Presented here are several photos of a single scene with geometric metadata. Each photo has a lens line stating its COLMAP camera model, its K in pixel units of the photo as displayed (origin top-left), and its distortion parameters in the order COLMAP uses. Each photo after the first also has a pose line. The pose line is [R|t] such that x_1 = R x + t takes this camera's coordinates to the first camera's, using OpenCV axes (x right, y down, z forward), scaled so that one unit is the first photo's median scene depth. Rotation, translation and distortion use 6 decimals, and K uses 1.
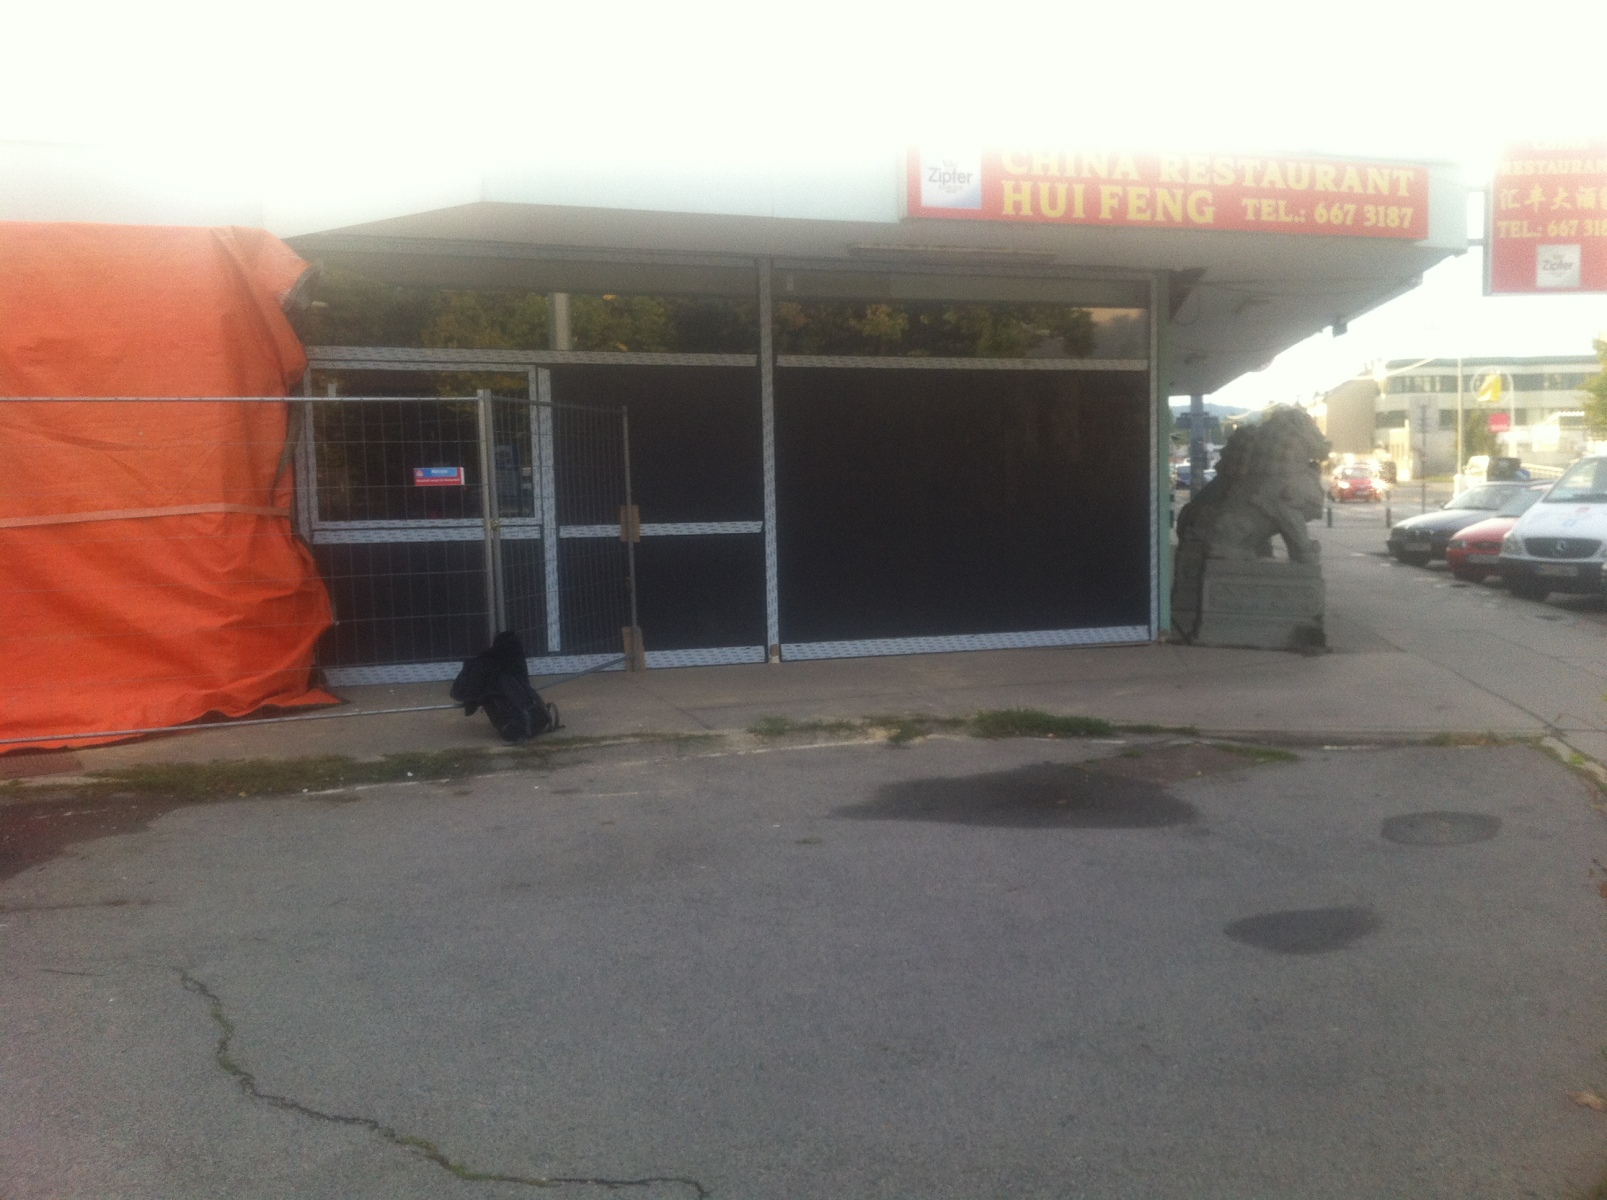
lens RADIAL K [[1560.7, 0, 804.3], [0, 1560.7, 597.5], [0, 0, 1]] dist [0.099492, -0.299175]
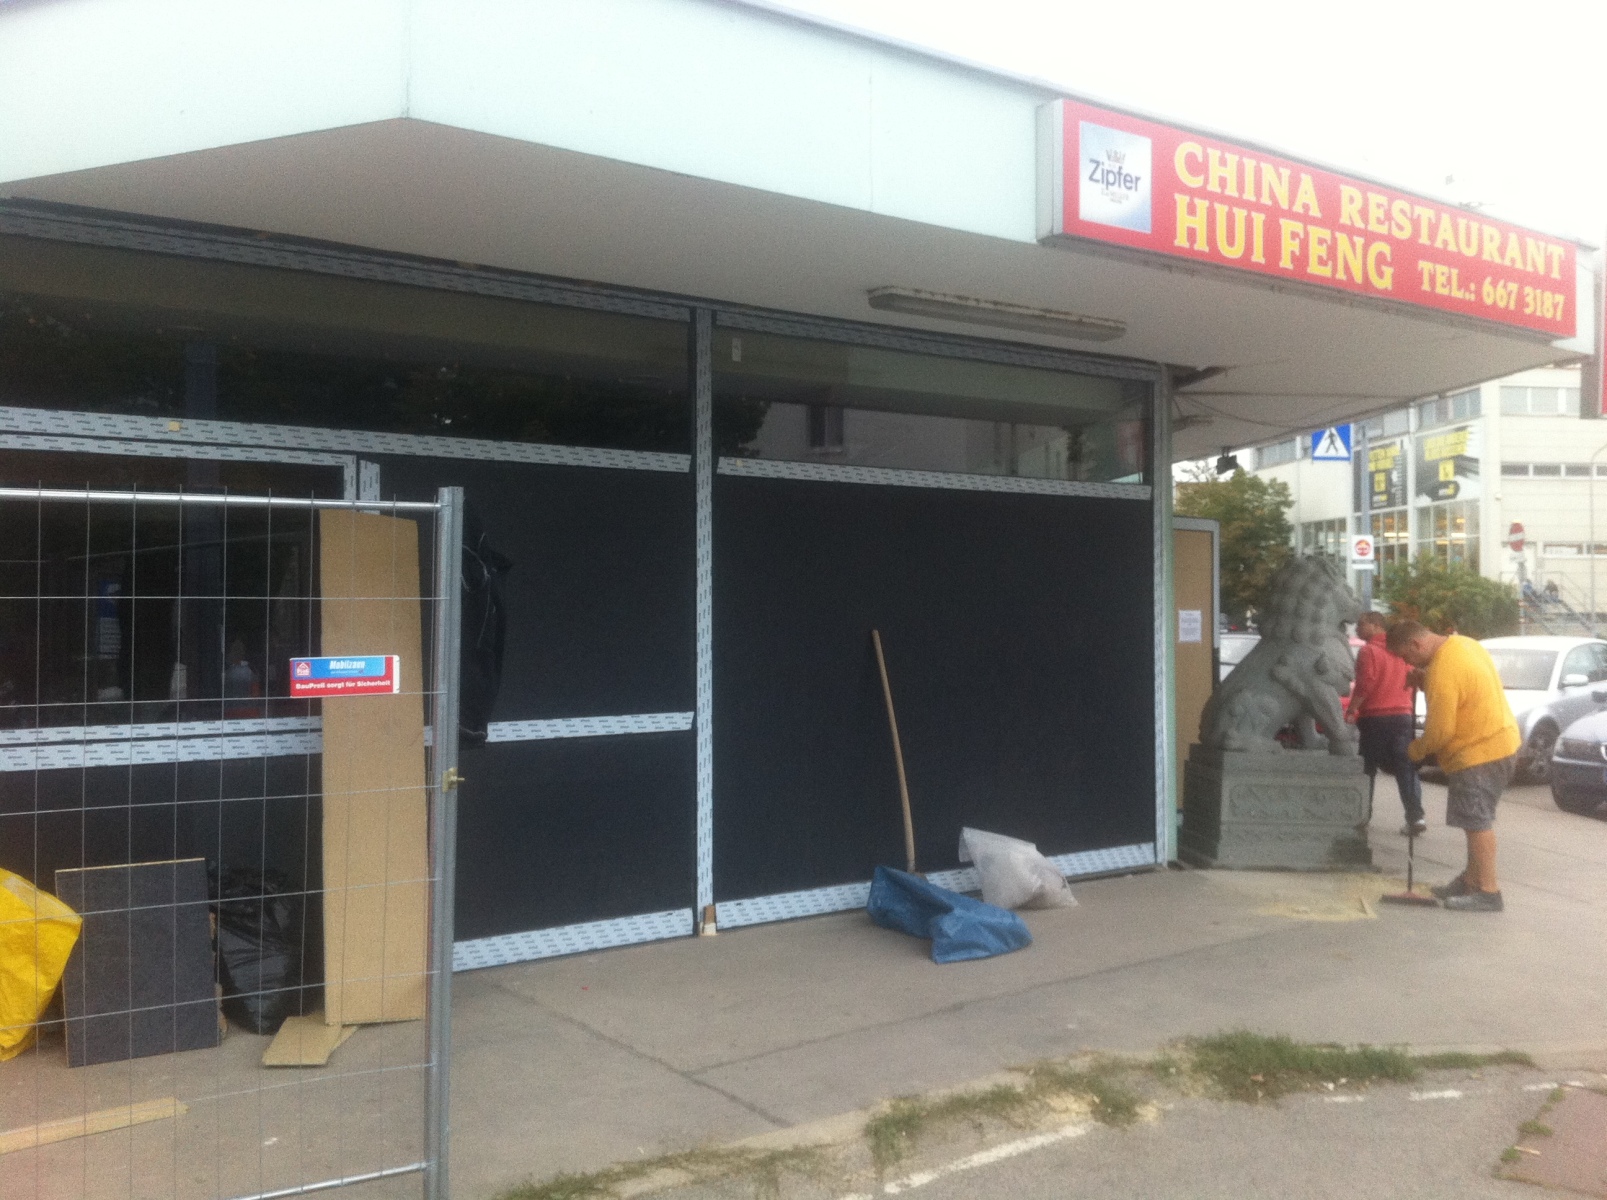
lens RADIAL K [[1560.7, 0, 804.3], [0, 1560.7, 597.5], [0, 0, 1]] dist [0.099492, -0.299175]
pose [[0.958442, 0.011937, 0.285037, -0.168920], [0.013011, 0.996256, -0.085471, -0.040828], [-0.284990, 0.085628, 0.954698, 0.375576]]
